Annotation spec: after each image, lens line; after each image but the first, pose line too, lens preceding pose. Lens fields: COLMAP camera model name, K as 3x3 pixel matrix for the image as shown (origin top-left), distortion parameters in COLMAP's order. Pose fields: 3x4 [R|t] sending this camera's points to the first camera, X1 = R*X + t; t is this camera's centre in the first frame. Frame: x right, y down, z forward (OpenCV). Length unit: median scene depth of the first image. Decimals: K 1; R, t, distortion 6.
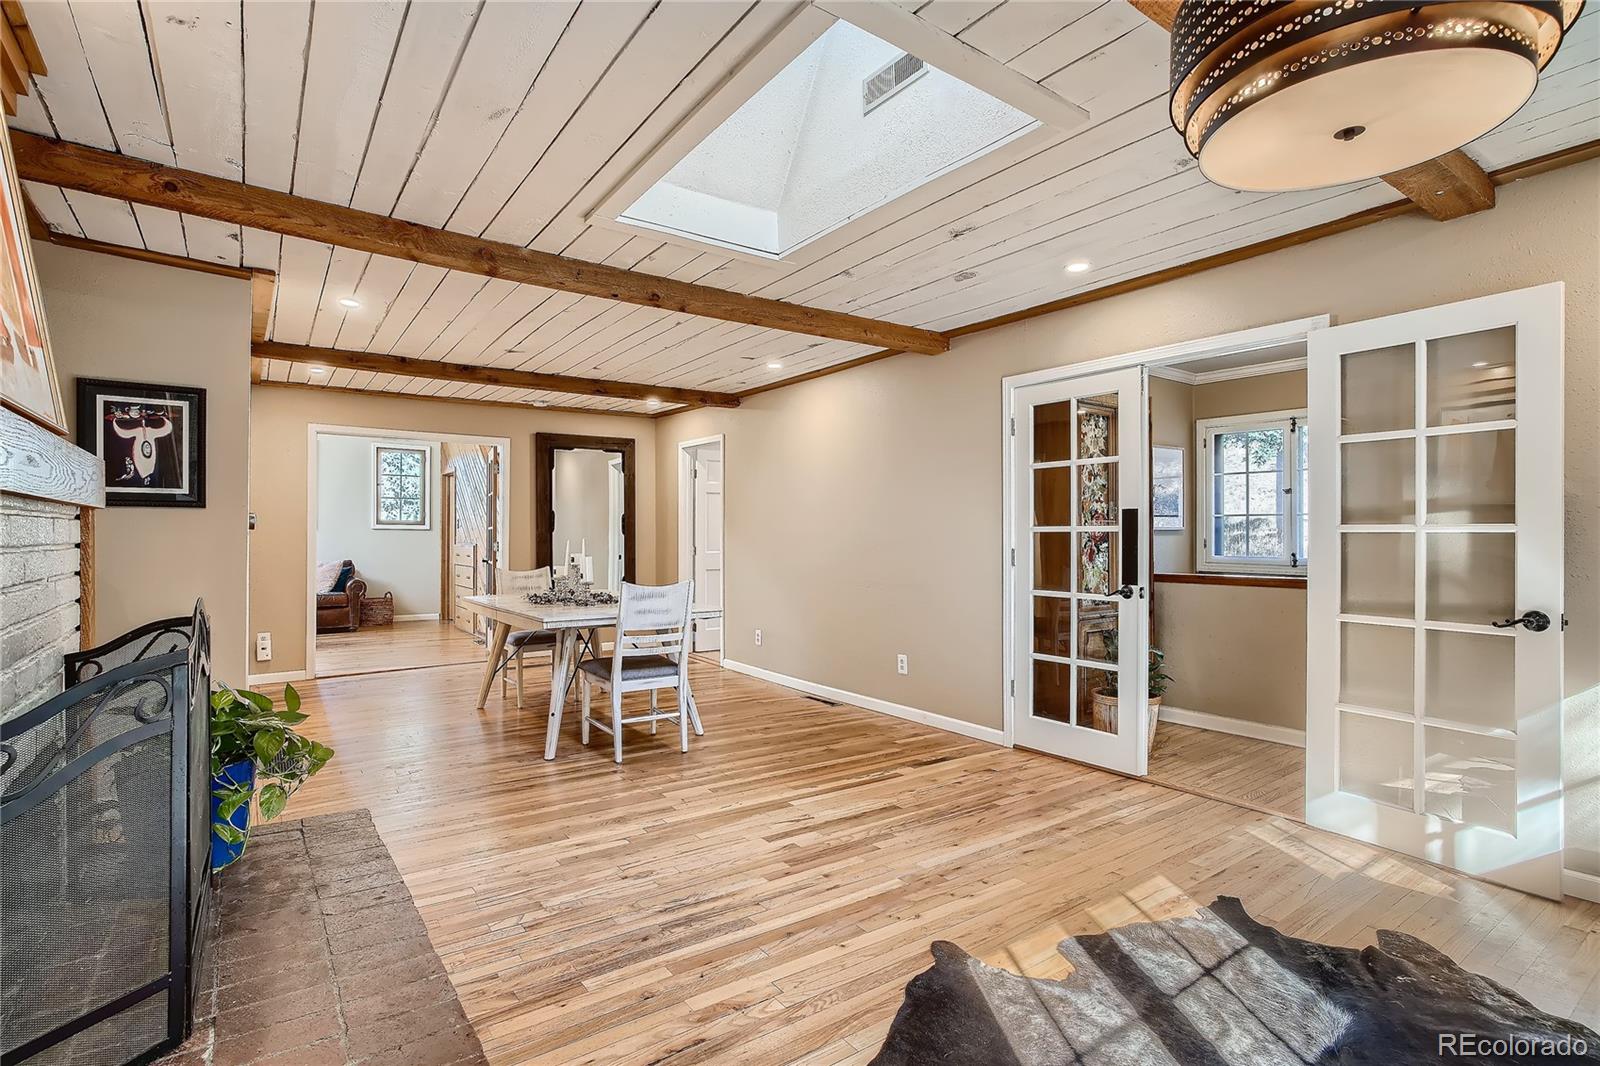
lens RADIAL K [[778.5, 0, 803.0], [0, 778.5, 531.8], [0, 0, 1]] dist [-0.003631, -0.000105]
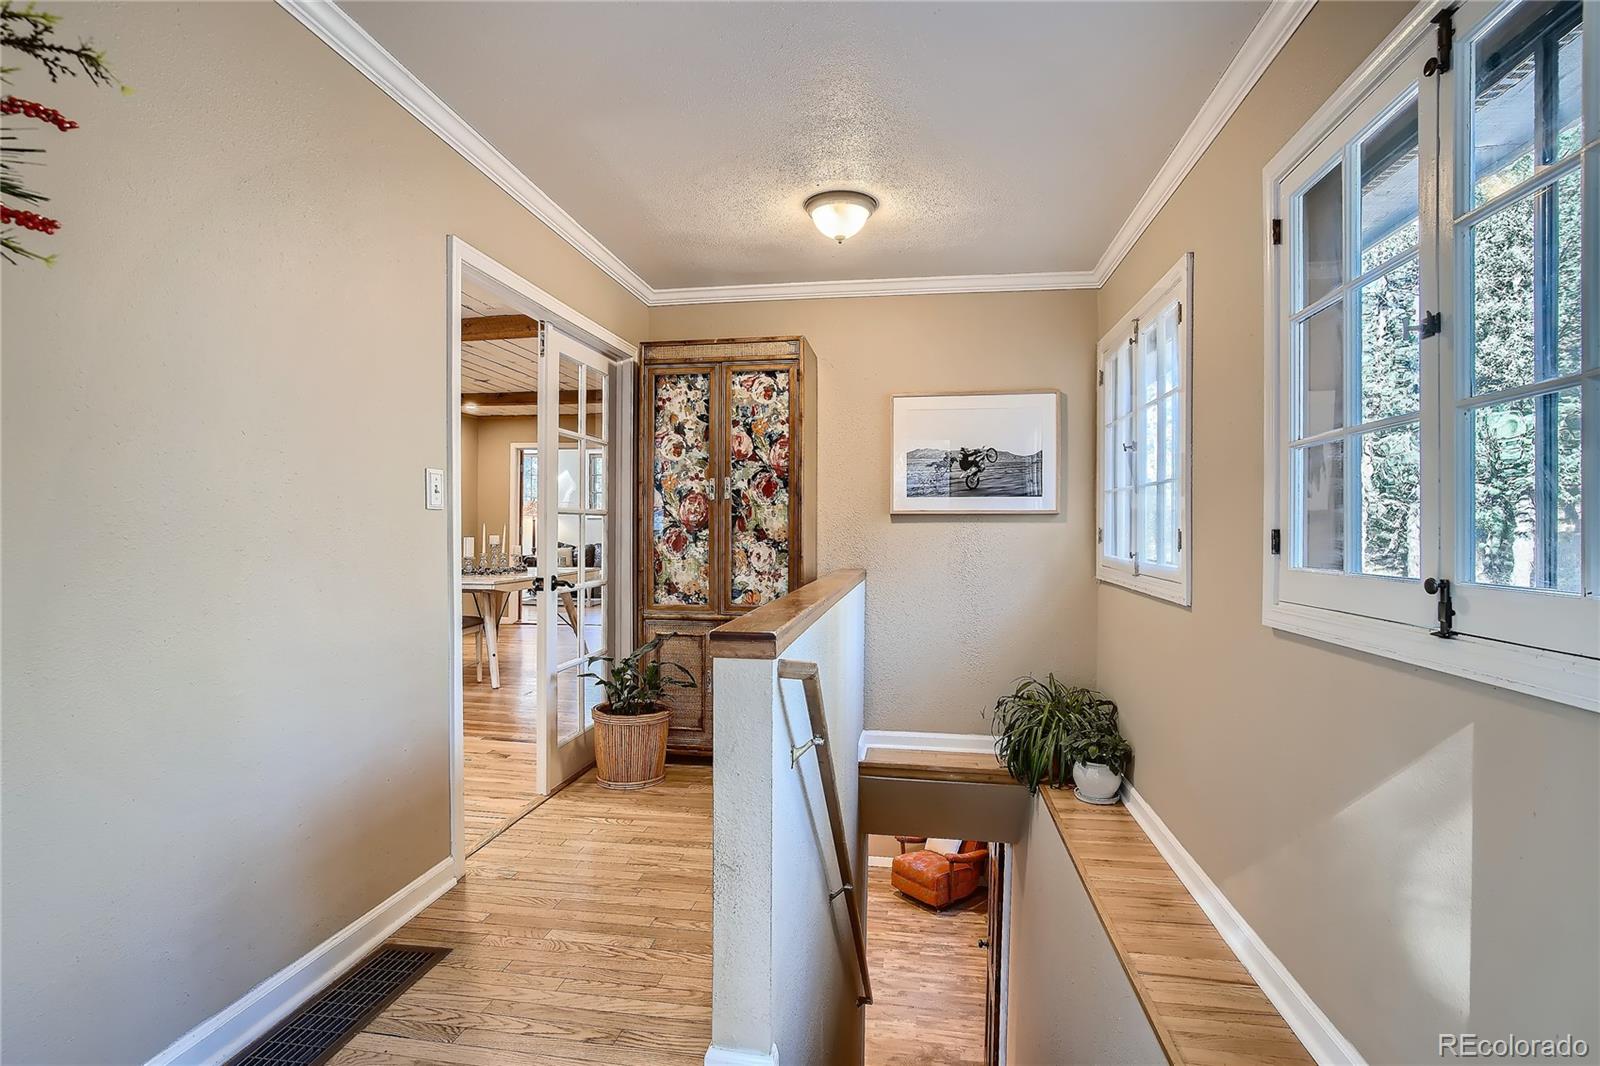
lens RADIAL K [[778.5, 0, 797.1], [0, 778.5, 529.9], [0, 0, 1]] dist [-0.003631, -0.000105]
pose [[0.710747, 0.011587, -0.703353, 1.043211], [-0.002026, 0.999894, 0.014424, 0.003241], [0.703445, -0.008827, 0.710695, 0.489129]]
